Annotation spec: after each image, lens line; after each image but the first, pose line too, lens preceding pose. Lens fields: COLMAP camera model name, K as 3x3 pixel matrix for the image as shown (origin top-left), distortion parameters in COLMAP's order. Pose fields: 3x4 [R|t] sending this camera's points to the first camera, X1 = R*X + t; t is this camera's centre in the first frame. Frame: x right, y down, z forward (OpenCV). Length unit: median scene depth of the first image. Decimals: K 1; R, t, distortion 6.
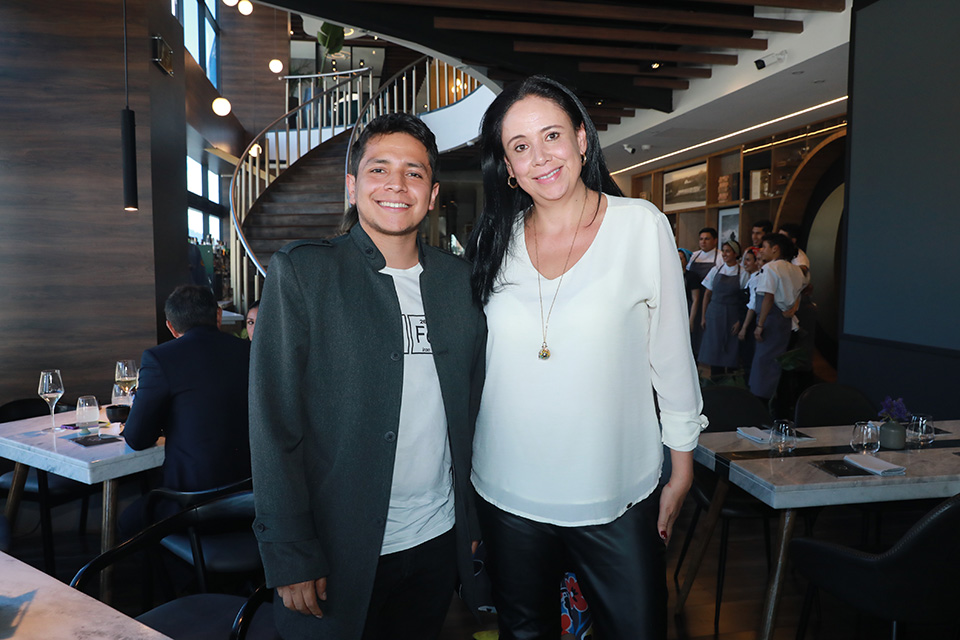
lens RADIAL K [[742.2, 0, 481.6], [0, 742.2, 324.3], [0, 0, 1]] dist [-0.057983, 0.079482]
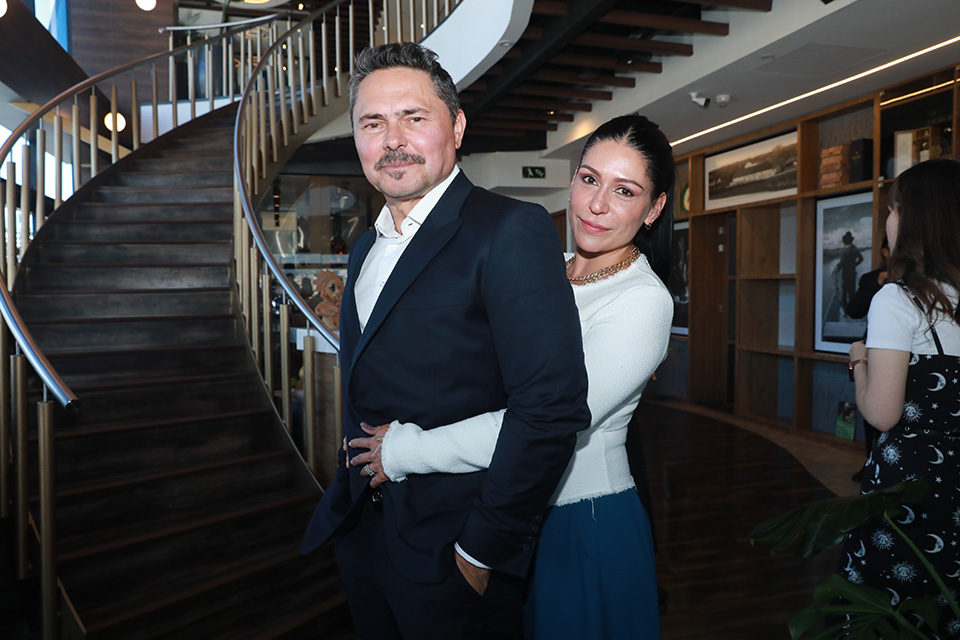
lens RADIAL K [[742.2, 0, 481.6], [0, 742.2, 324.3], [0, 0, 1]] dist [-0.057983, 0.079482]
pose [[0.996249, -0.014546, 0.085304, -0.038801], [0.017545, 0.999250, -0.034508, -0.025568], [-0.084738, 0.035876, 0.995757, 0.368960]]
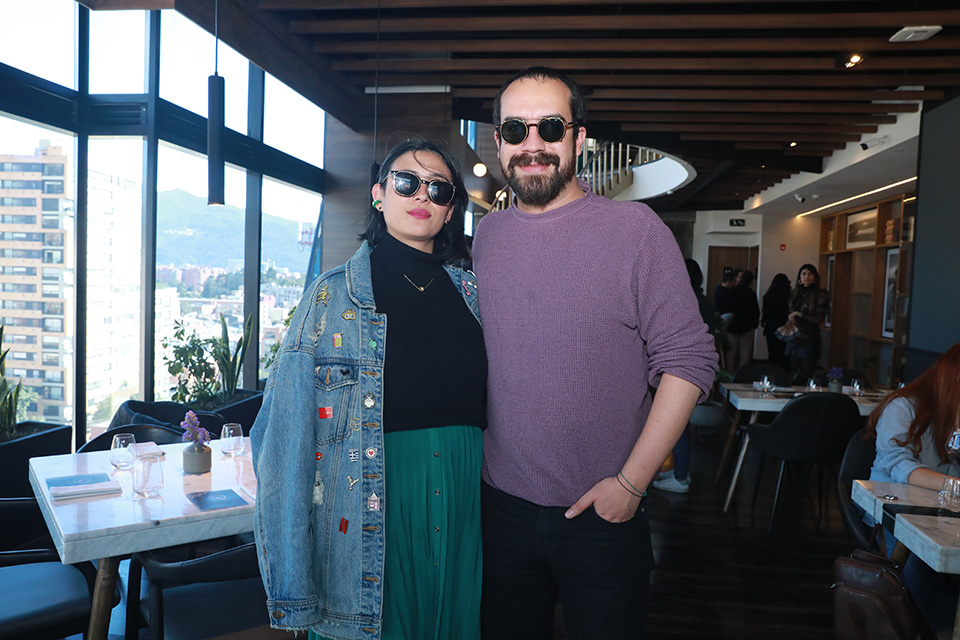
lens RADIAL K [[742.2, 0, 481.6], [0, 742.2, 324.3], [0, 0, 1]] dist [-0.057983, 0.079482]
pose [[0.950173, 0.045927, -0.308320, 0.080309], [-0.056367, 0.998096, -0.025034, 0.025271], [0.306584, 0.041165, 0.950953, -0.272785]]
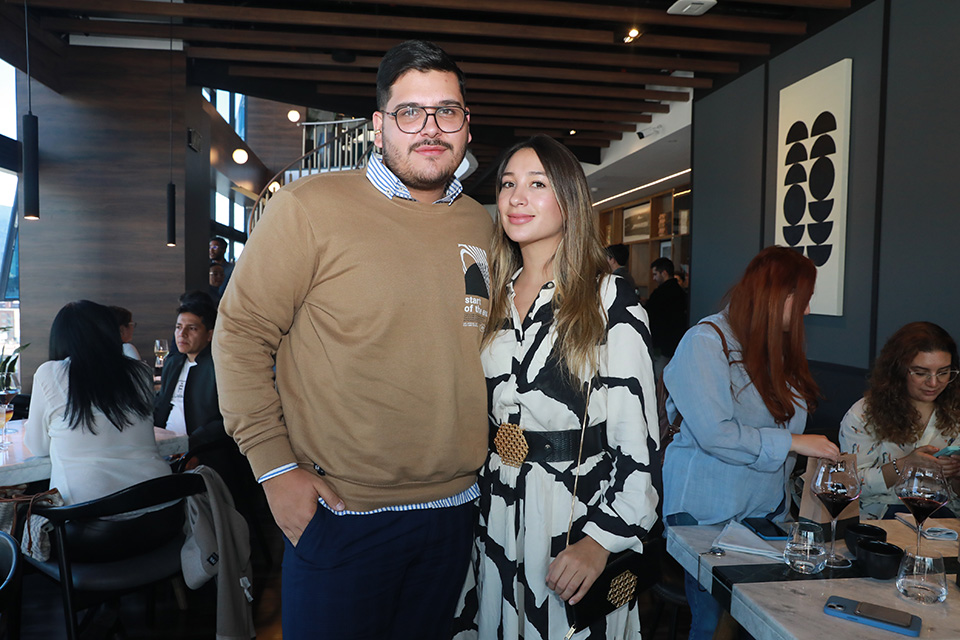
lens RADIAL K [[742.2, 0, 481.6], [0, 742.2, 324.3], [0, 0, 1]] dist [-0.057983, 0.079482]
pose [[0.999173, 0.014088, -0.038140, 0.084062], [-0.015364, 0.999325, -0.033374, 0.019077], [0.037644, 0.033933, 0.998715, -0.183028]]
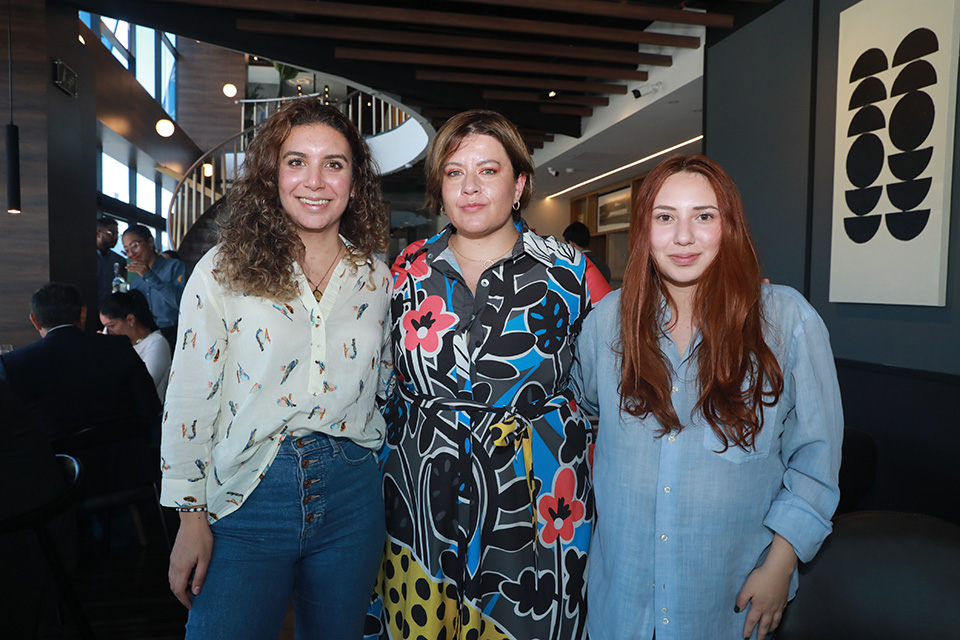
lens RADIAL K [[742.2, 0, 481.6], [0, 742.2, 324.3], [0, 0, 1]] dist [-0.057983, 0.079482]
pose [[0.999761, 0.008692, 0.020057, 0.072650], [-0.008010, 0.999395, -0.033831, 0.016243], [-0.020339, 0.033663, 0.999226, -0.046936]]
